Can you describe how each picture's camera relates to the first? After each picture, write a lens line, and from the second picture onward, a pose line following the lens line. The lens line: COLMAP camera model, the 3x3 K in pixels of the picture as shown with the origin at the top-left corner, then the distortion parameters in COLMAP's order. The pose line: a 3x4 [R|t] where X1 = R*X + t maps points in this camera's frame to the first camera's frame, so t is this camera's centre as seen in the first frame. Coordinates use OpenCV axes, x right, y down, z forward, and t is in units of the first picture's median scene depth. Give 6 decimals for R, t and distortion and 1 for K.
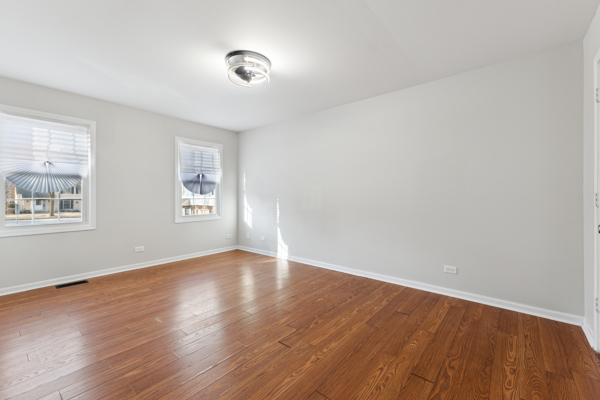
lens RADIAL K [[255.4, 0, 297.0], [0, 255.4, 195.4], [0, 0, 1]] dist [0.023327, -0.000524]
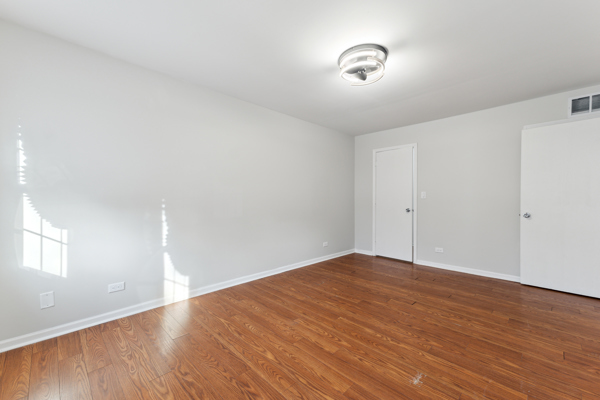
lens RADIAL K [[251.7, 0, 297.4], [0, 251.7, 202.3], [0, 0, 1]] dist [0.027634, -0.000901]
pose [[0.076631, -0.011034, 0.996998, -0.902650], [-0.001909, 0.999935, 0.011214, -0.000809], [-0.997058, -0.002762, 0.076605, 0.921084]]
